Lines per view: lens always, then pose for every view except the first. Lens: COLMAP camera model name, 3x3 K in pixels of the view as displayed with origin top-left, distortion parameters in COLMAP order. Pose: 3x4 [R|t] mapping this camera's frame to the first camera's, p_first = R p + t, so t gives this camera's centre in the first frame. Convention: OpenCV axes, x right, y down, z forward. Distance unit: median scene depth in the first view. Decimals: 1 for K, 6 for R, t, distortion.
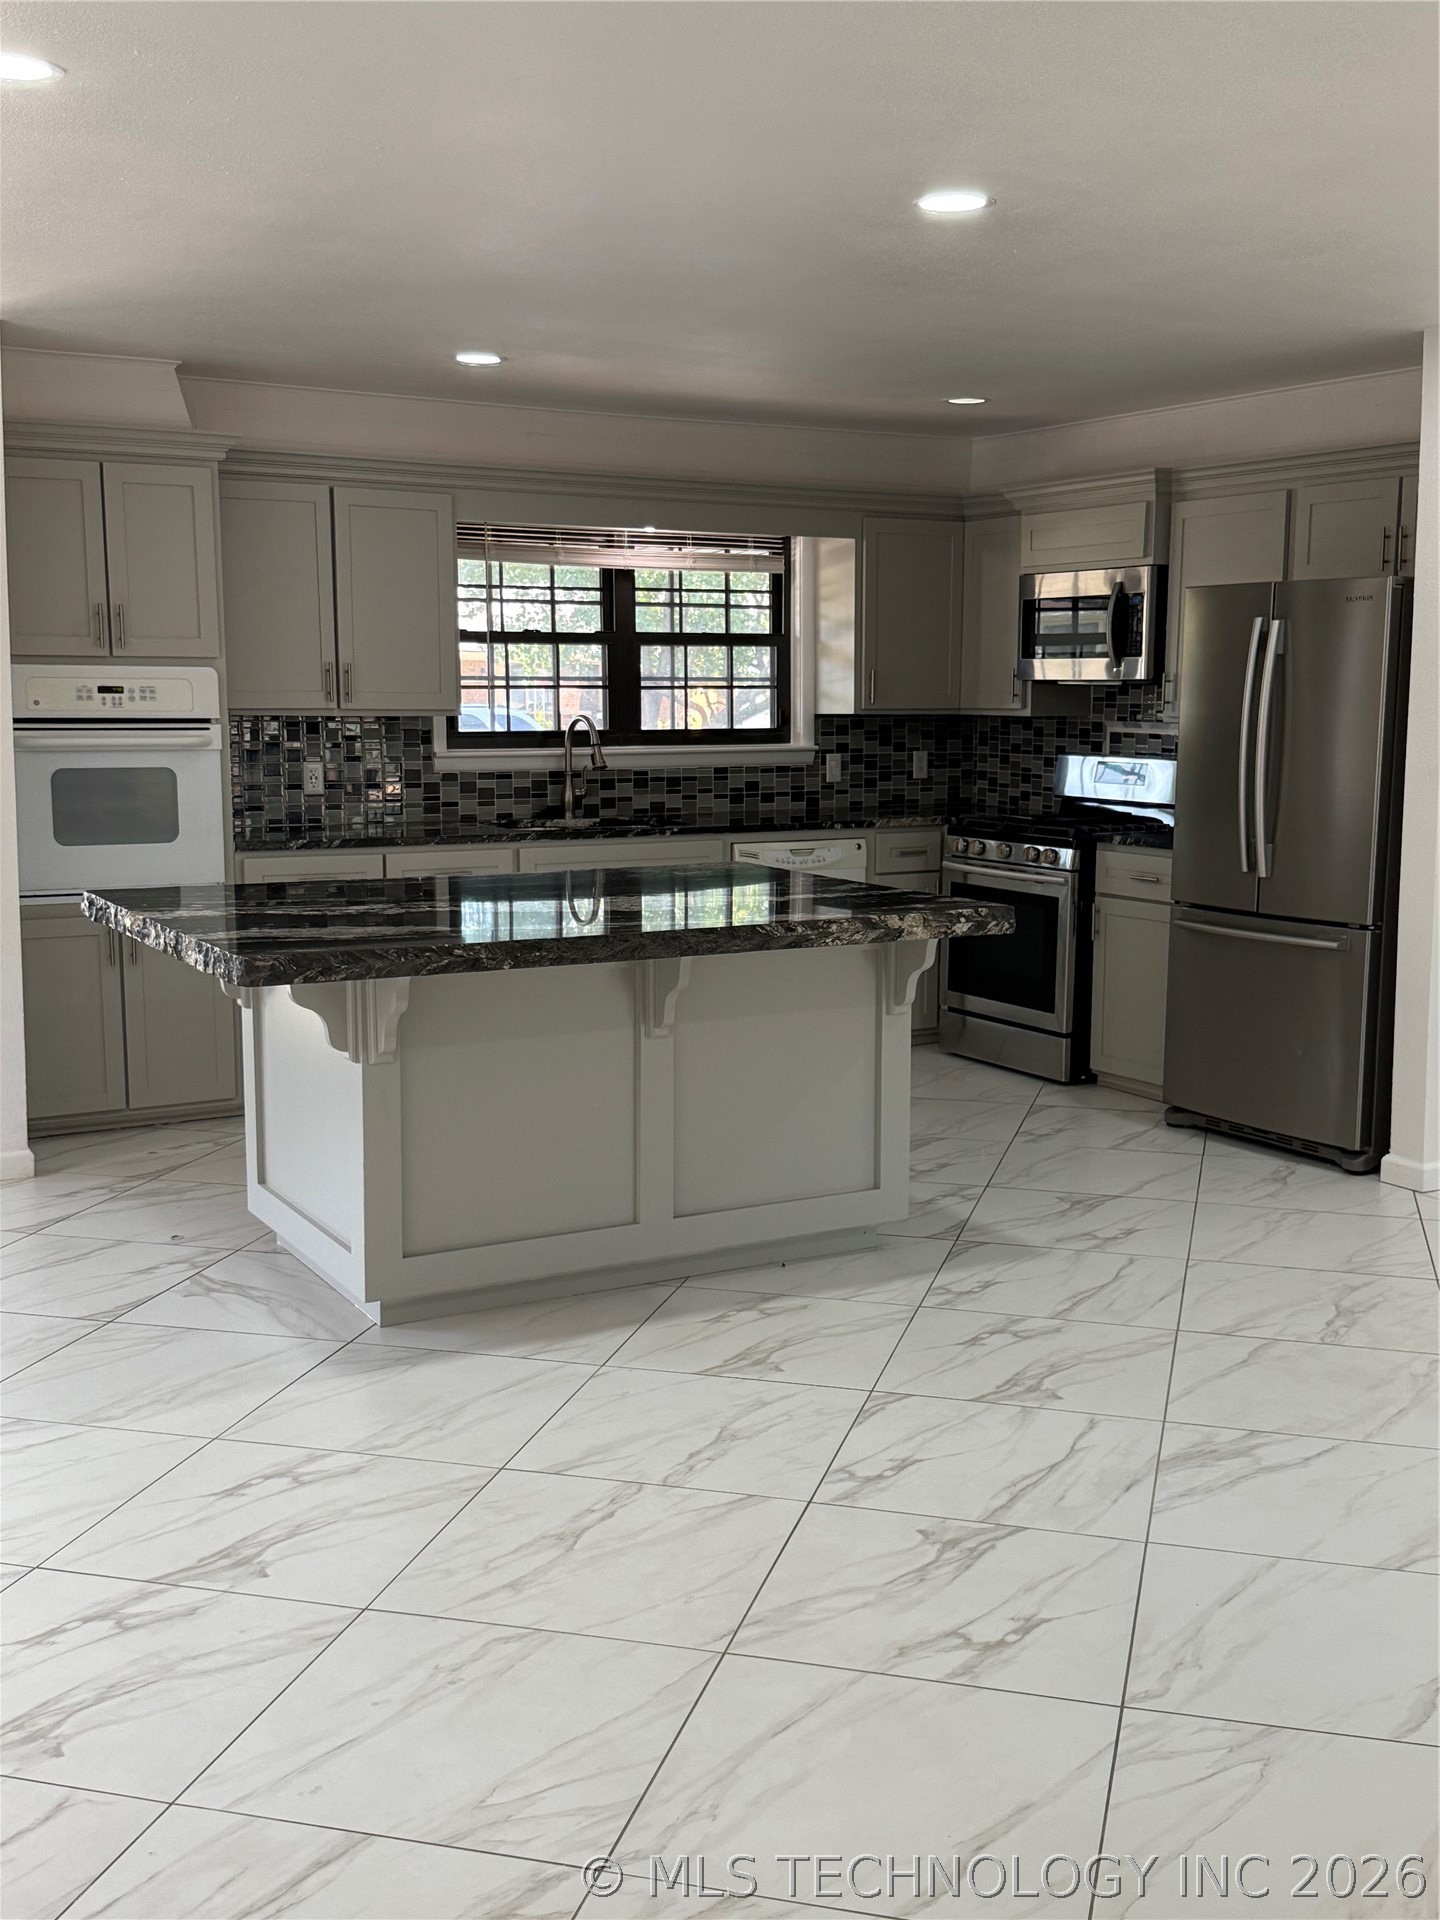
lens RADIAL K [[1993.6, 0, 725.5], [0, 1993.6, 975.5], [0, 0, 1]] dist [0.195828, -0.448363]
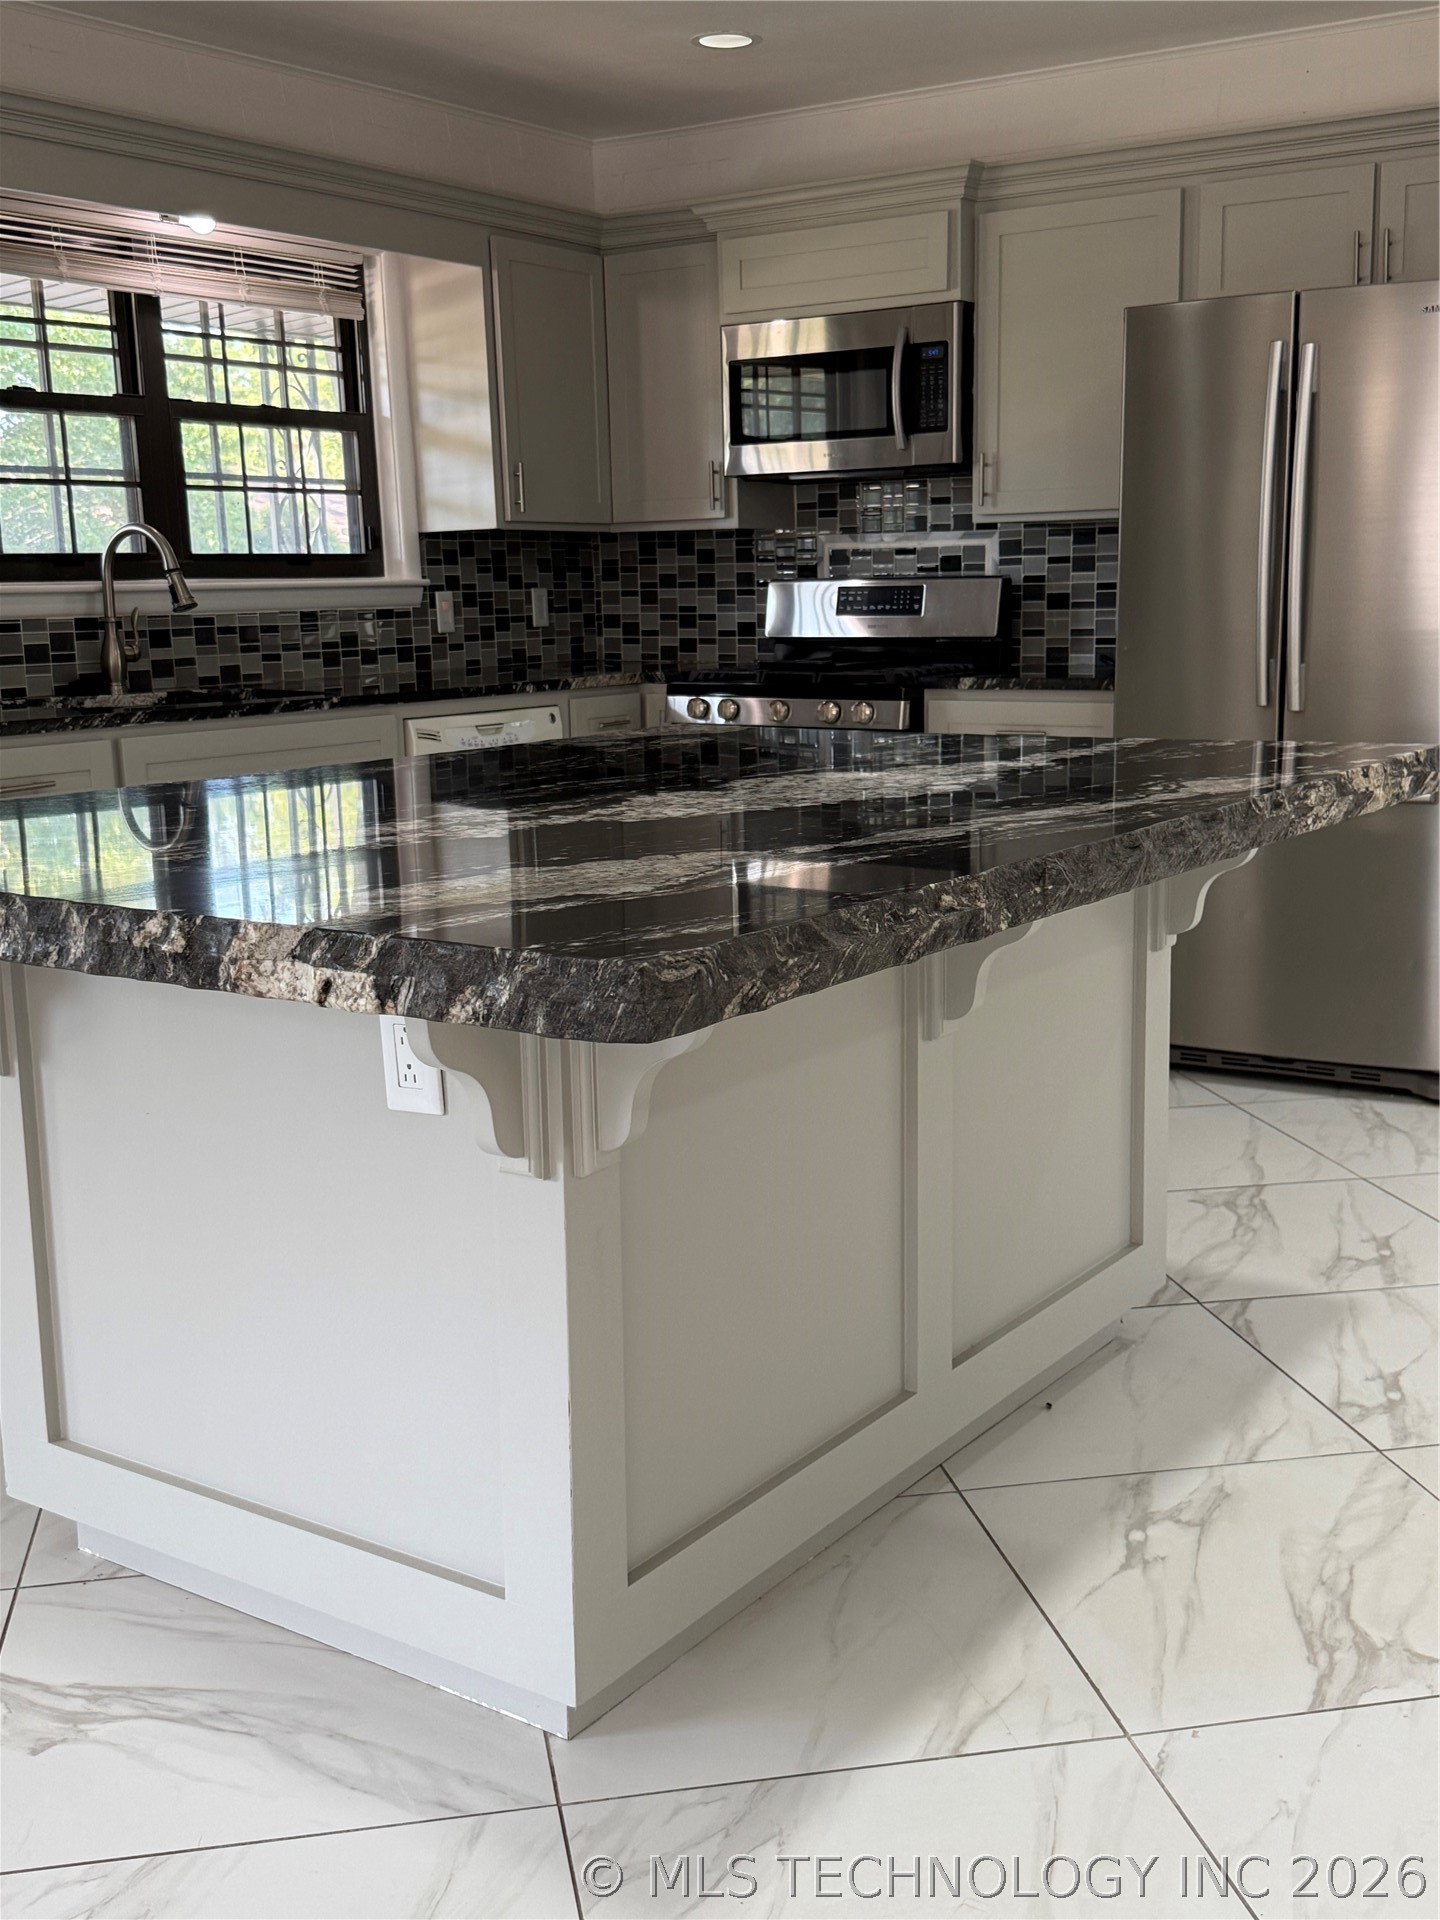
lens RADIAL K [[2056.5, 0, 720.0], [0, 2056.5, 960.0], [0, 0, 1]] dist [0.204096, -0.462125]
pose [[0.901539, -0.101162, 0.420707, -0.198017], [0.087121, 0.994812, 0.052518, -0.014345], [-0.423837, -0.010695, 0.905675, 0.341512]]
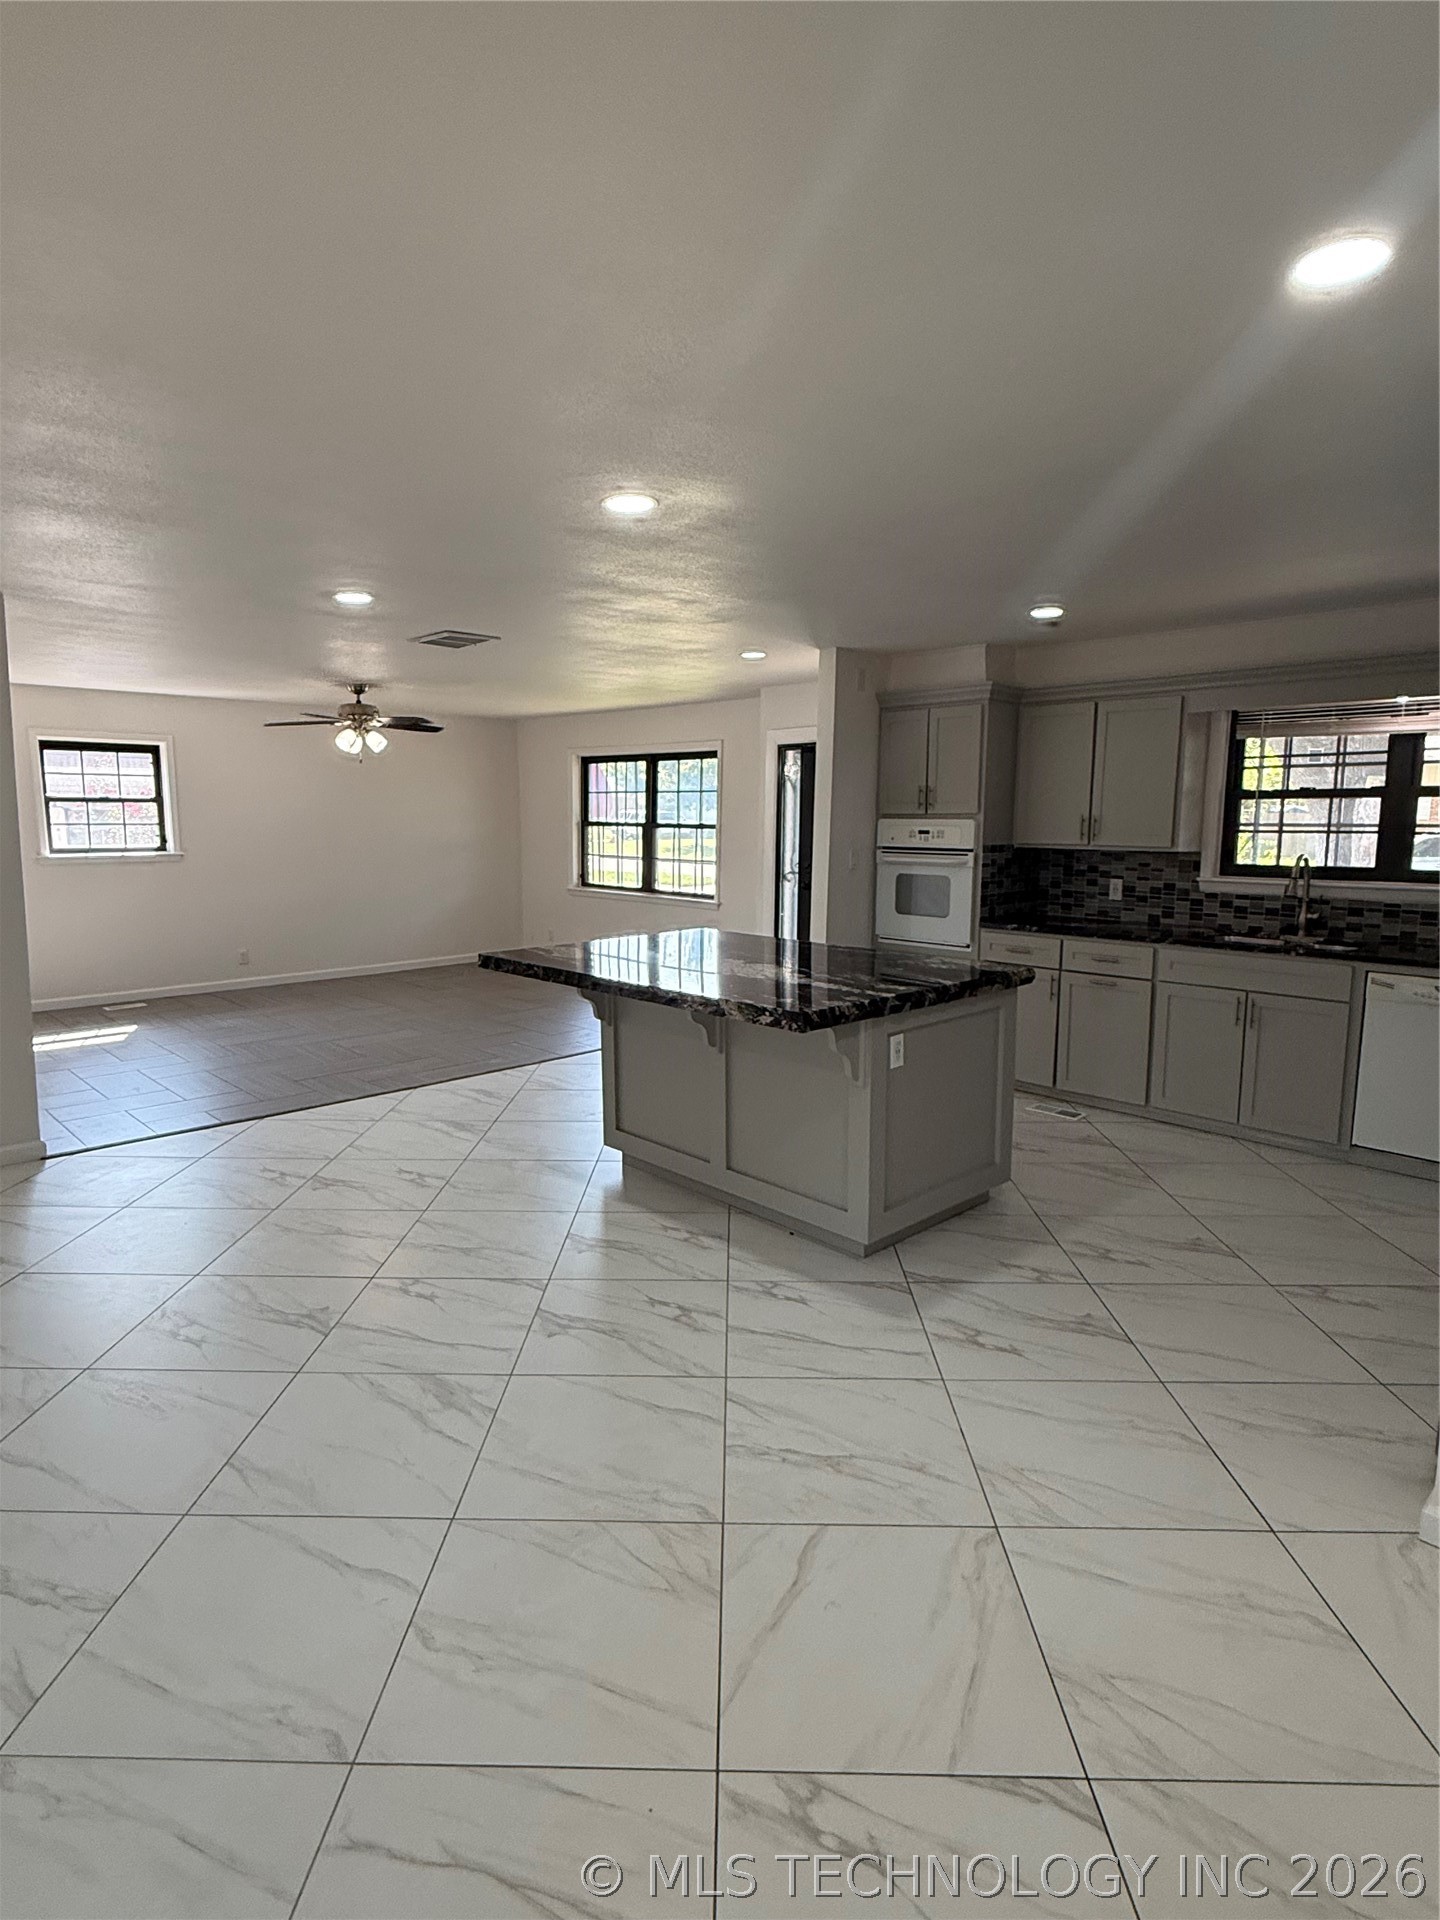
lens RADIAL K [[1043.3, 0, 724.0], [0, 1043.3, 963.6], [0, 0, 1]] dist [0.002314, 0.000284]
pose [[0.247381, 0.134871, -0.959485, 0.481581], [-0.142975, 0.984505, 0.101525, -0.078690], [0.958311, 0.112067, 0.262831, 0.497208]]
